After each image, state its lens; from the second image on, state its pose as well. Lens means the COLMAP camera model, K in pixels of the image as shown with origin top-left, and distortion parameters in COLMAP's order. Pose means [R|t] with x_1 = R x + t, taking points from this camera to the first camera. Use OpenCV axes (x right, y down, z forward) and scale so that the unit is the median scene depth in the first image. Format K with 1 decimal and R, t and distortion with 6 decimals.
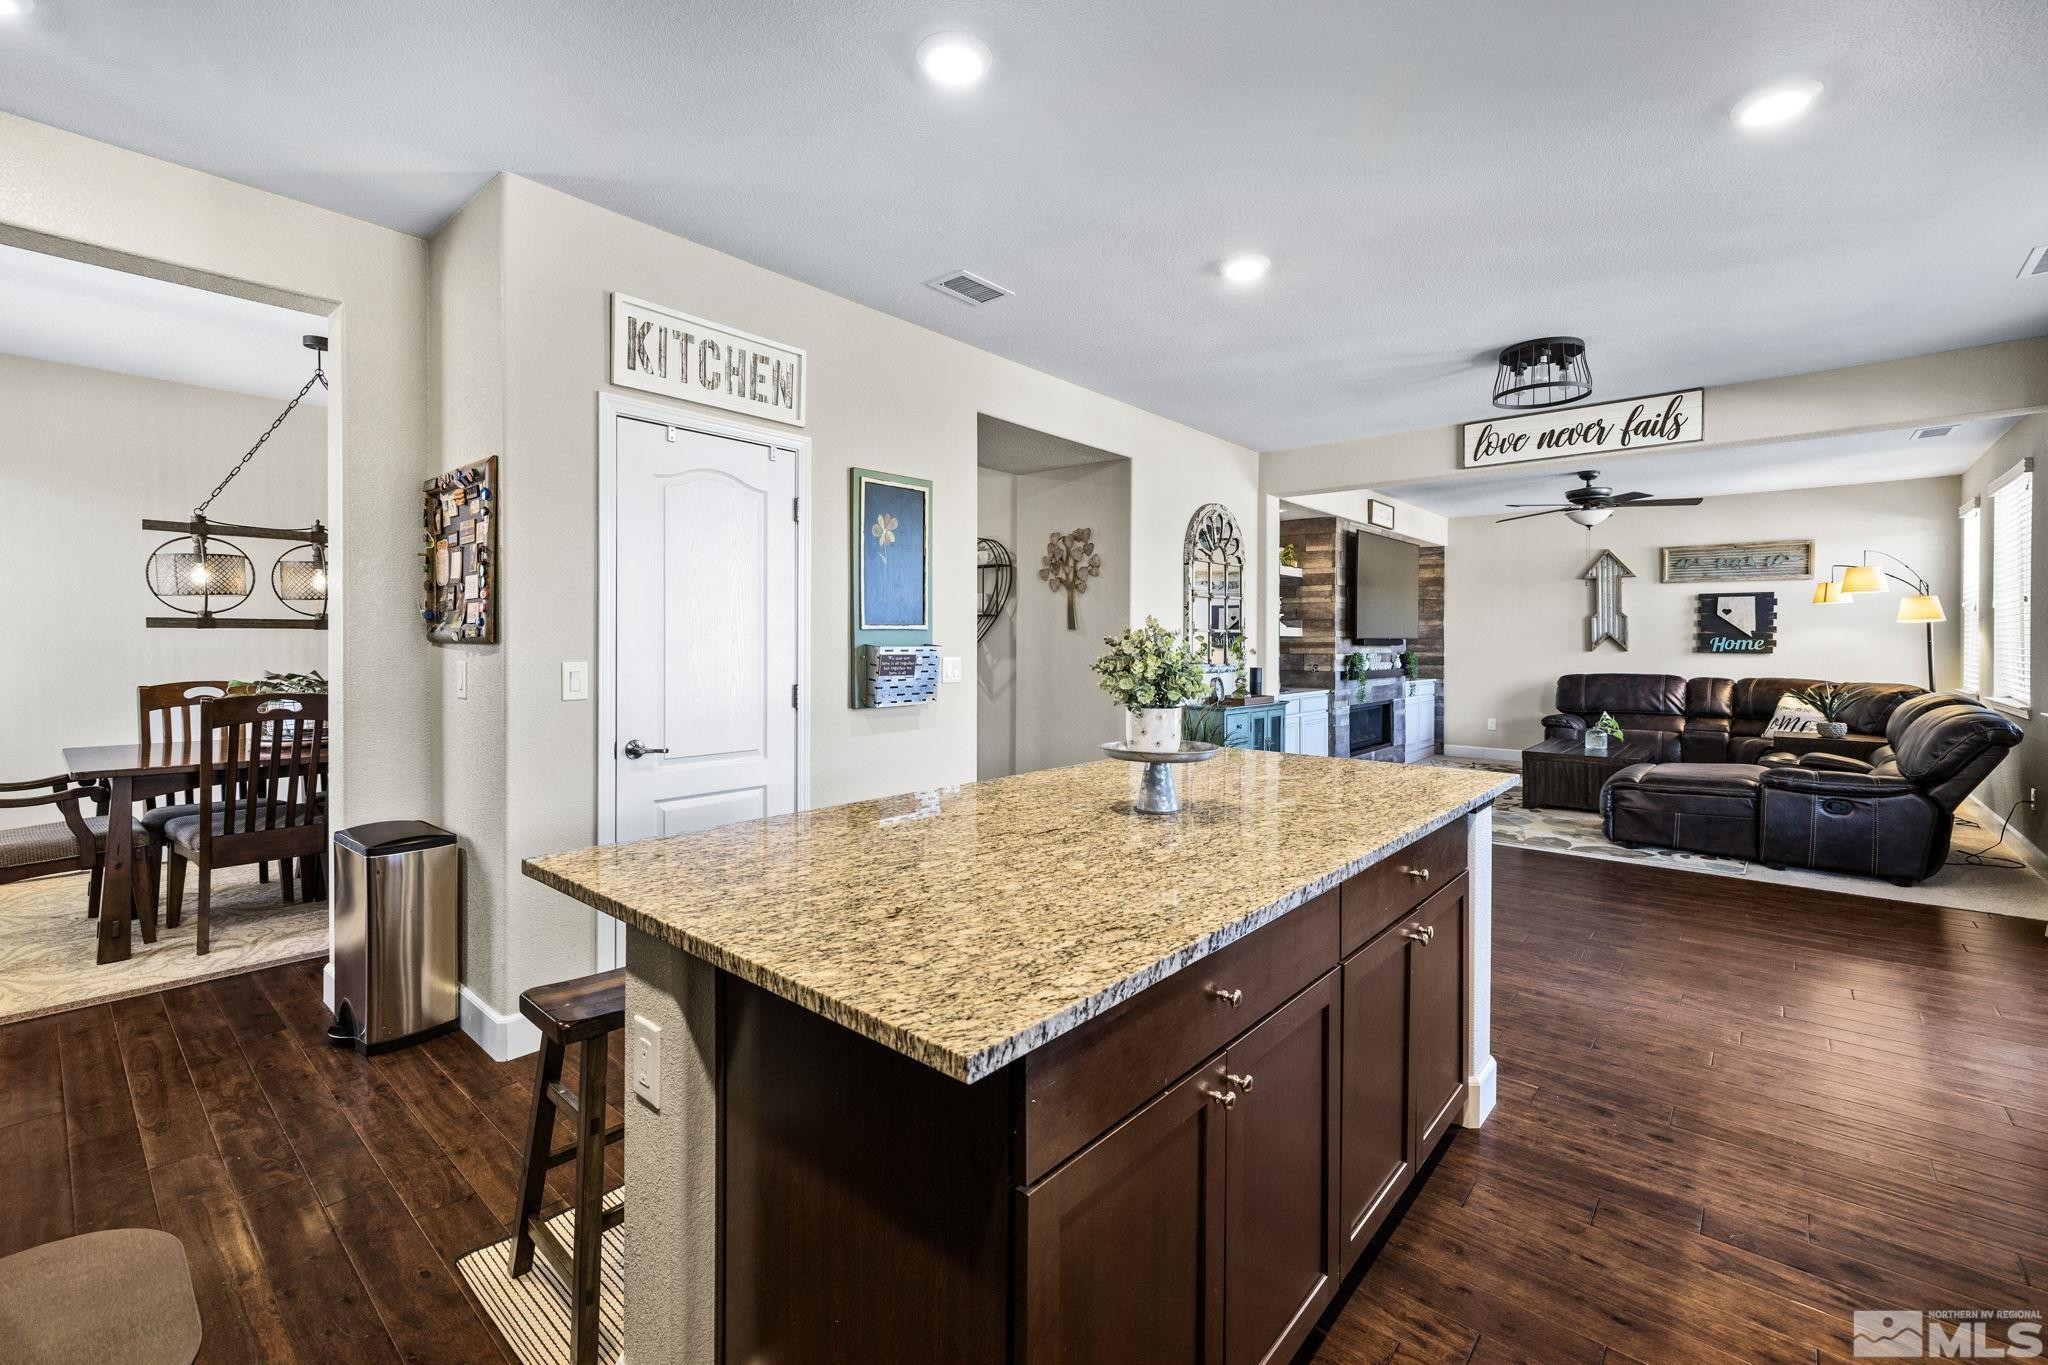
lens RADIAL K [[864.2, 0, 1015.5], [0, 864.2, 643.6], [0, 0, 1]] dist [-0.003433, 0.000917]
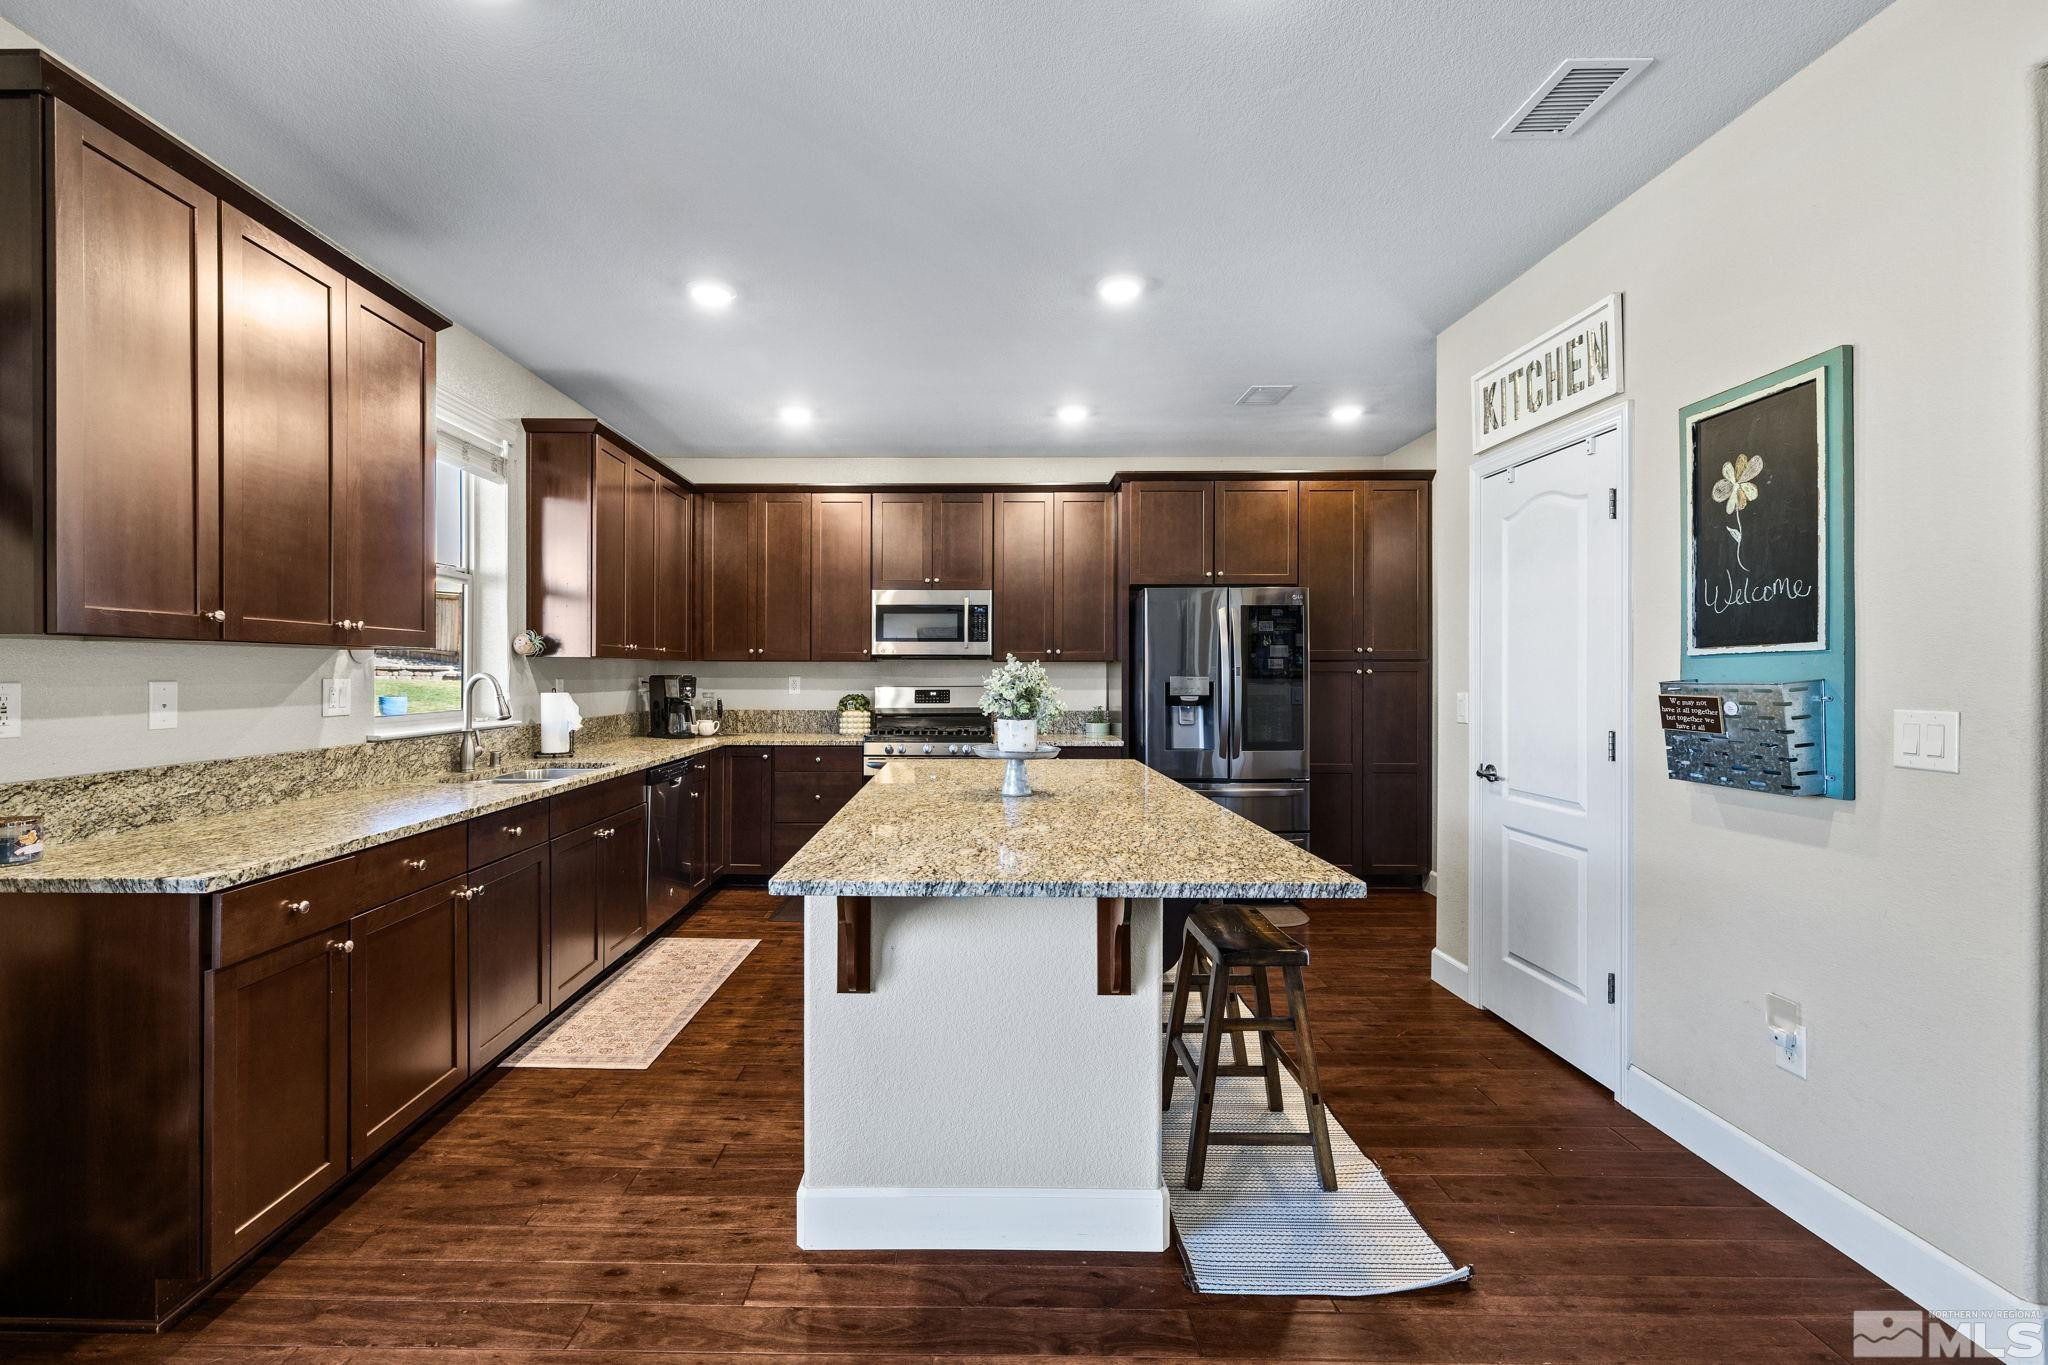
lens RADIAL K [[864.2, 0, 970.1], [0, 864.2, 675.2], [0, 0, 1]] dist [-0.003433, 0.000917]
pose [[-0.753426, -0.009437, -0.657465, 0.289423], [-0.011506, 0.999933, -0.001167, 0.002276], [0.657432, 0.006686, -0.753484, 0.510025]]
